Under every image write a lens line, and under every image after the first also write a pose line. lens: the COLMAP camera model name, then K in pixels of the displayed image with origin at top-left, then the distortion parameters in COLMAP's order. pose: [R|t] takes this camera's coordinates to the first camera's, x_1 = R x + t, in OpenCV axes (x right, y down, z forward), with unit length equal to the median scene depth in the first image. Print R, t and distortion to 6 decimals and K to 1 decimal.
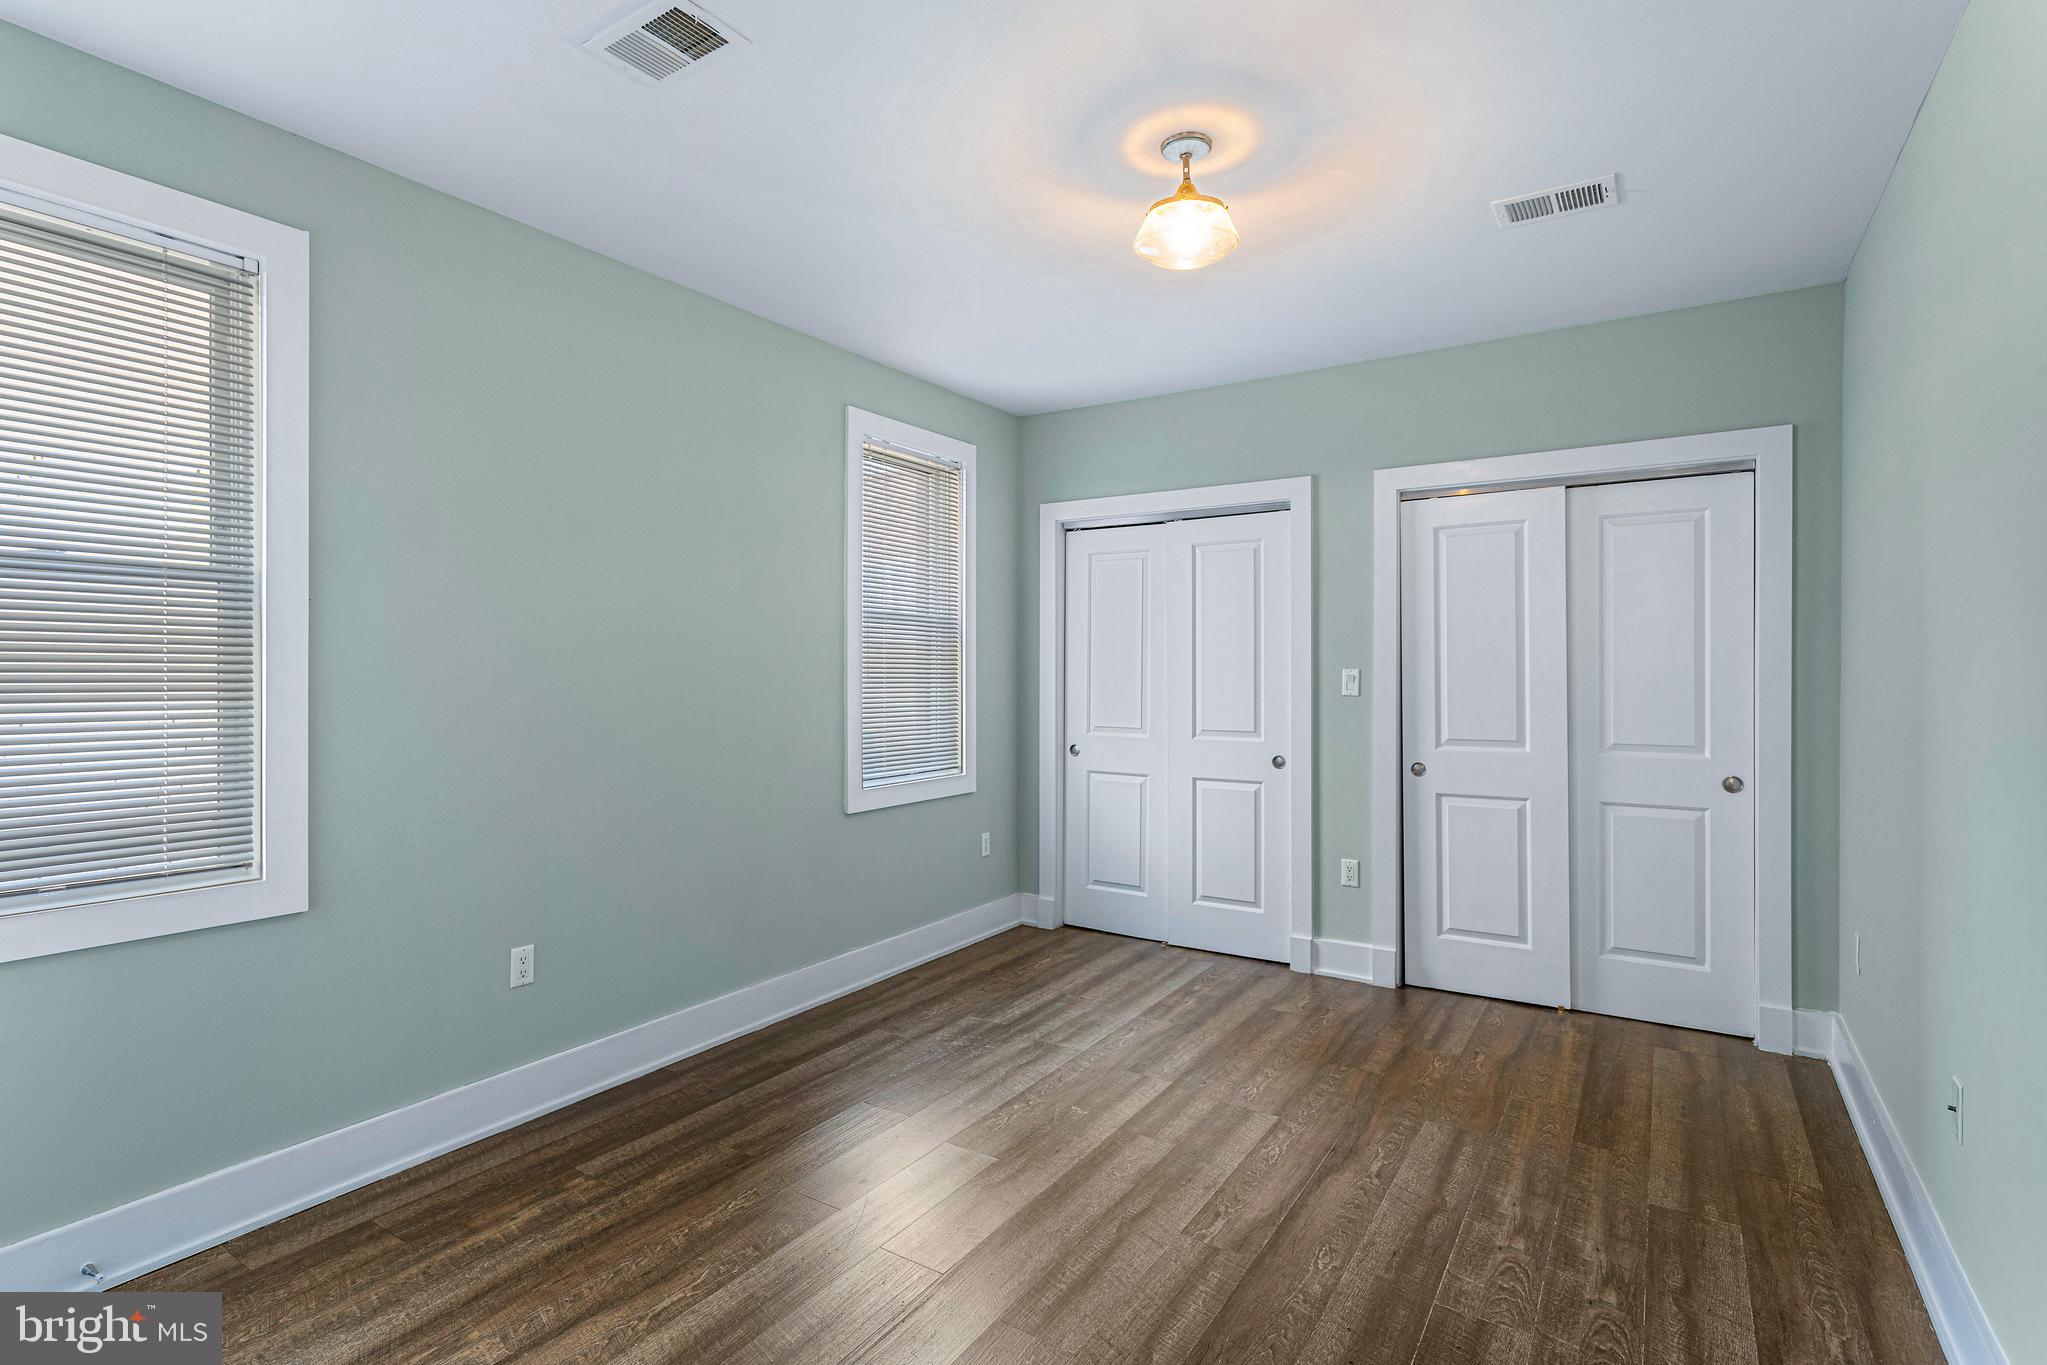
lens RADIAL K [[967.2, 0, 1031.4], [0, 967.2, 661.4], [0, 0, 1]] dist [0.001475, -0.000236]
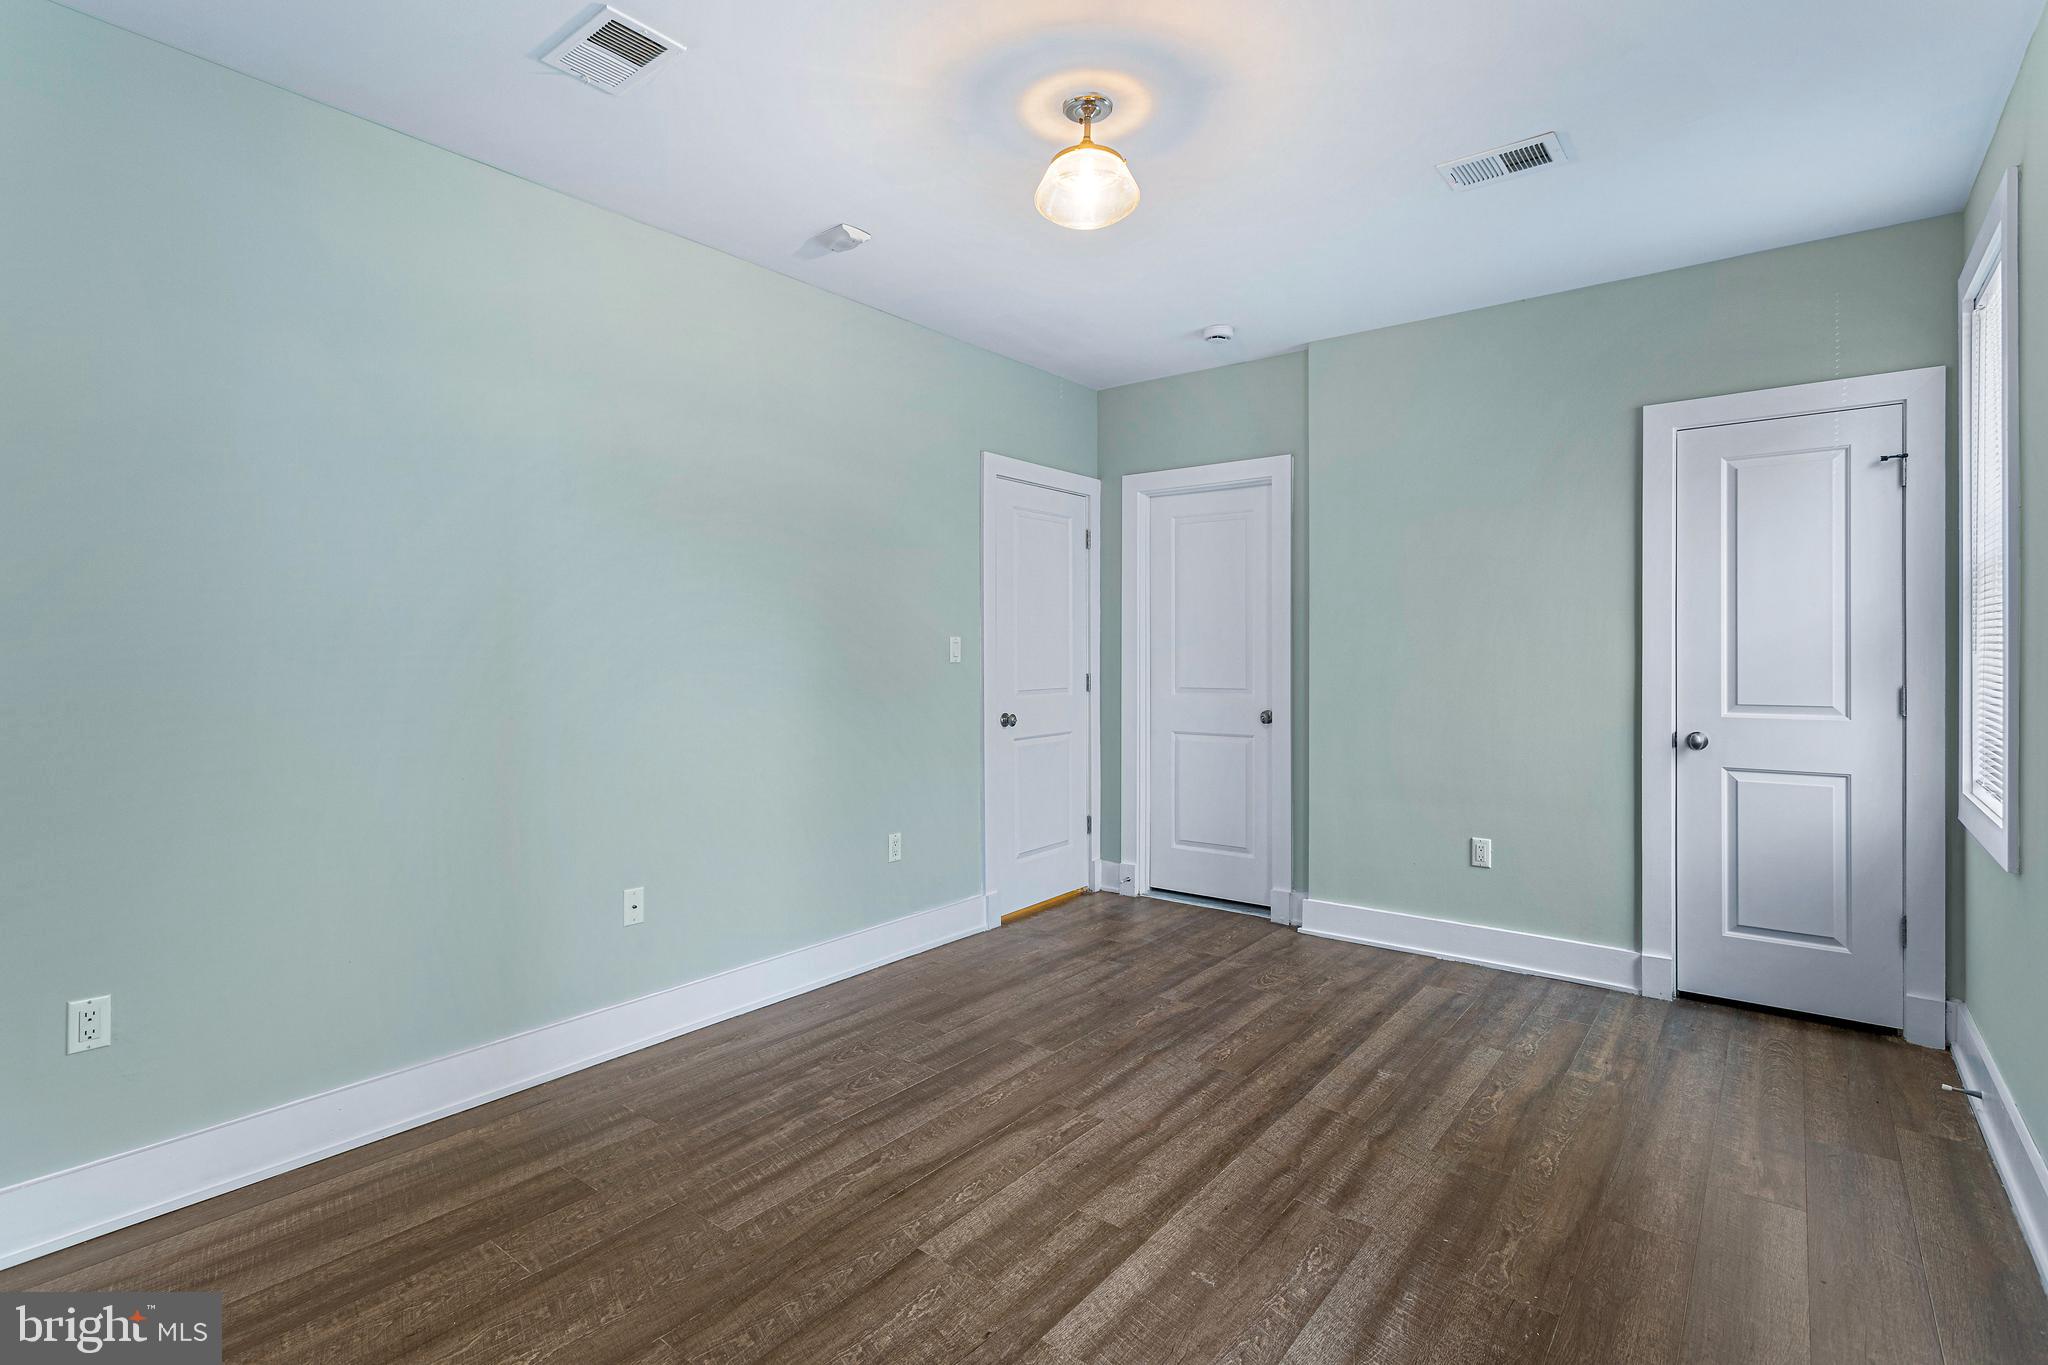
lens RADIAL K [[967.7, 0, 1031.9], [0, 967.7, 661.4], [0, 0, 1]] dist [0.001475, -0.000236]
pose [[-0.996297, 0.001730, 0.085958, 0.125711], [0.002020, 0.999993, 0.003283, 0.042241], [-0.085952, 0.003445, -0.996293, 1.926622]]
